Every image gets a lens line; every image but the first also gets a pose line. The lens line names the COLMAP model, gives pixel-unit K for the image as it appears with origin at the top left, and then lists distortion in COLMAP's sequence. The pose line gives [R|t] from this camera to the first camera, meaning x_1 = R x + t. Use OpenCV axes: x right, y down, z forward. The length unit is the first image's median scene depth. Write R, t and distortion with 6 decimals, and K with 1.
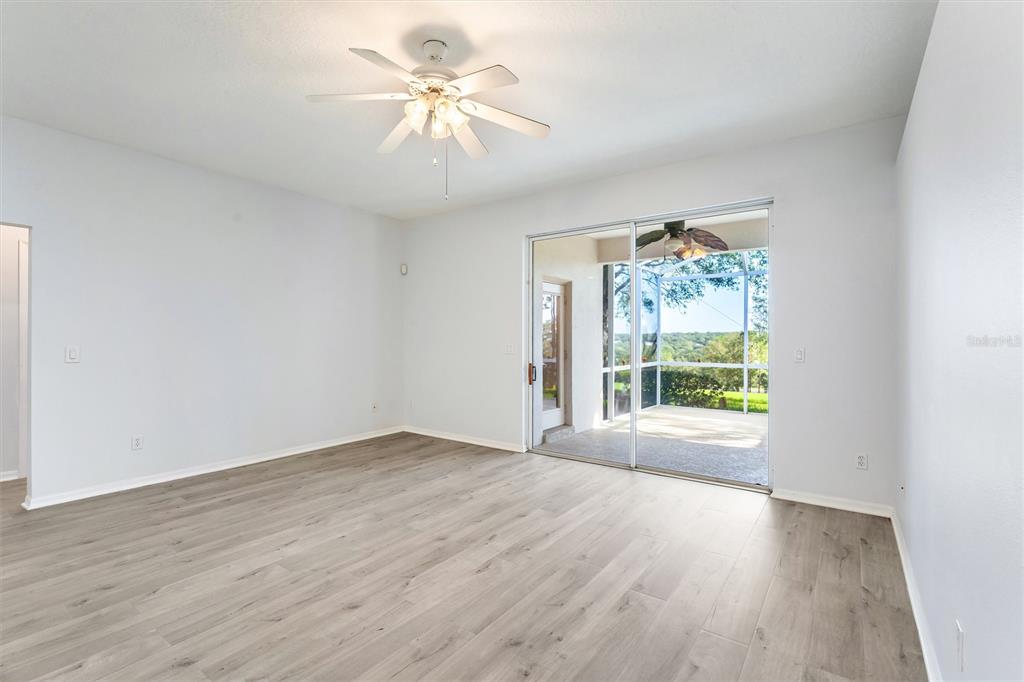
lens RADIAL K [[467.2, 0, 512.0], [0, 467.2, 341.0], [0, 0, 1]] dist [0.000329, -0.000042]
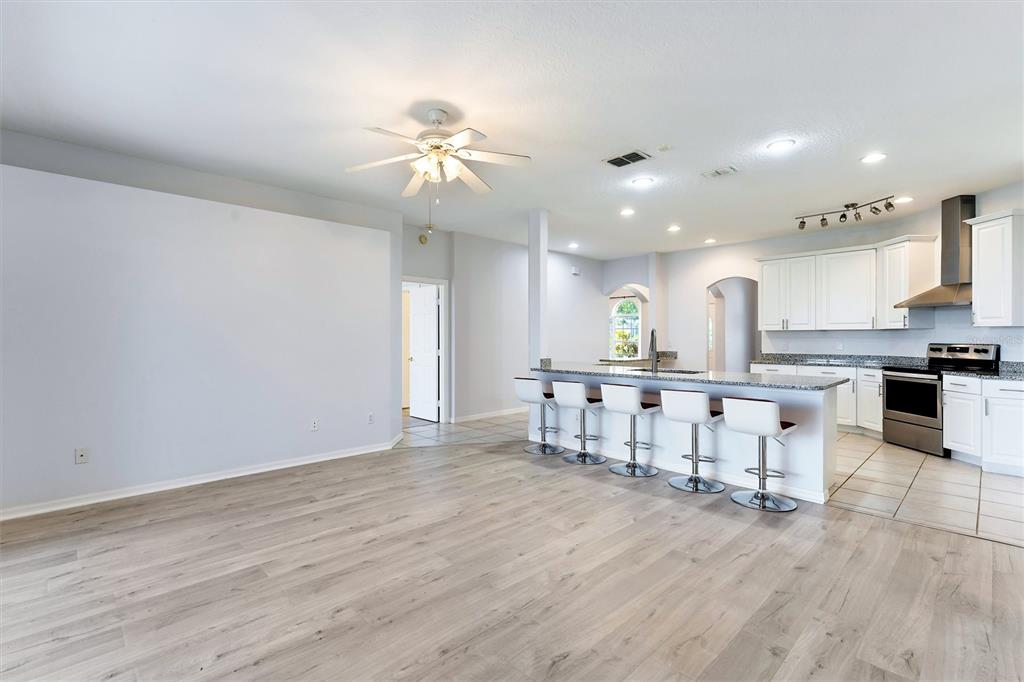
lens RADIAL K [[467.2, 0, 512.0], [0, 467.2, 341.0], [0, 0, 1]] dist [0.000329, -0.000042]
pose [[-0.985753, -0.002466, 0.168182, -0.478476], [-0.000271, 0.999915, 0.013072, -0.013646], [-0.168200, 0.012840, -0.985669, 1.830259]]
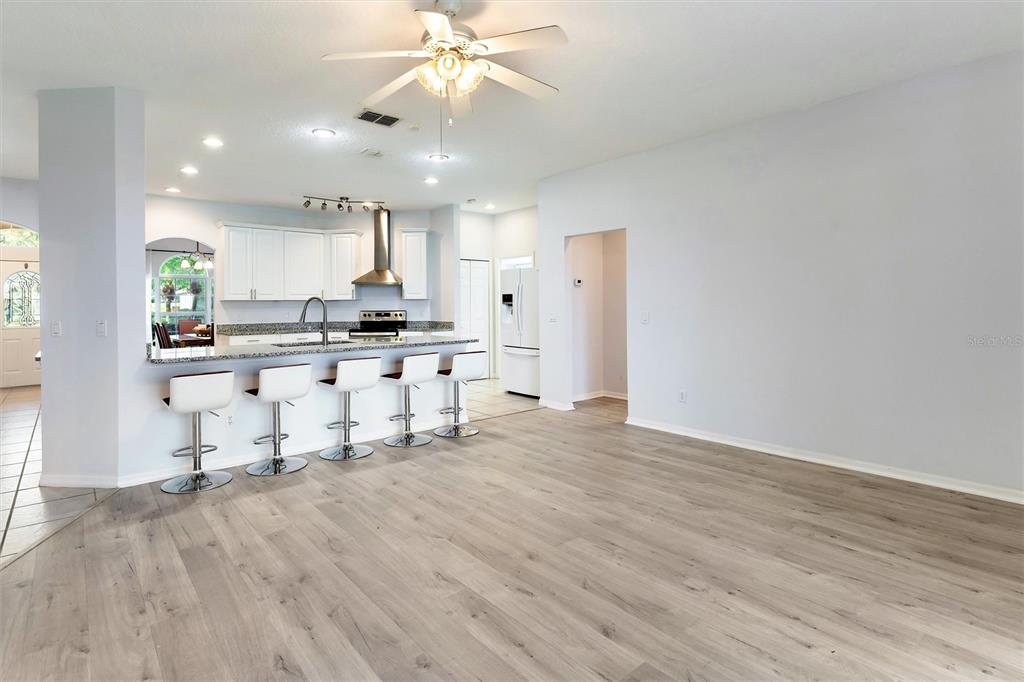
lens RADIAL K [[509.0, 0, 485.7], [0, 509.0, 306.6], [0, 0, 1]] dist [0.000888, -0.000049]
pose [[-0.254802, 0.002455, -0.966990, 0.677074], [0.002199, 0.999996, 0.001960, -0.007423], [0.966991, -0.001627, -0.254806, 1.089087]]
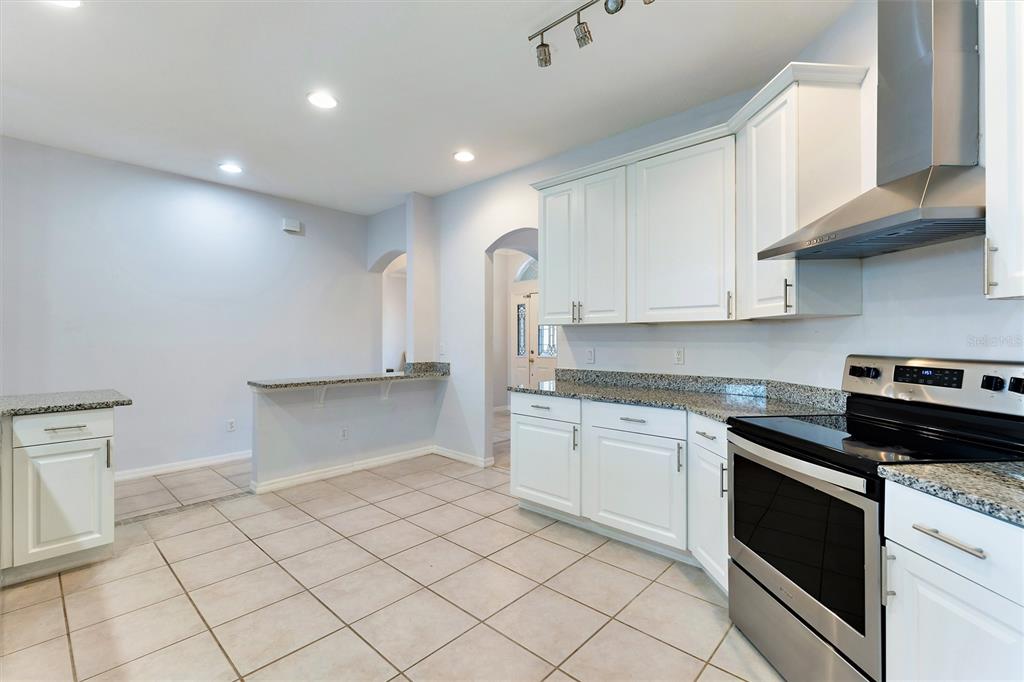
lens RADIAL K [[450.0, 0, 512.0], [0, 450.0, 341.0], [0, 0, 1]] dist [-0.000195, -0.000063]
pose [[-0.993934, -0.003126, 0.109937, -1.360721], [-0.002137, 0.999956, 0.009111, -0.006037], [-0.109960, 0.008820, -0.993897, 0.466939]]
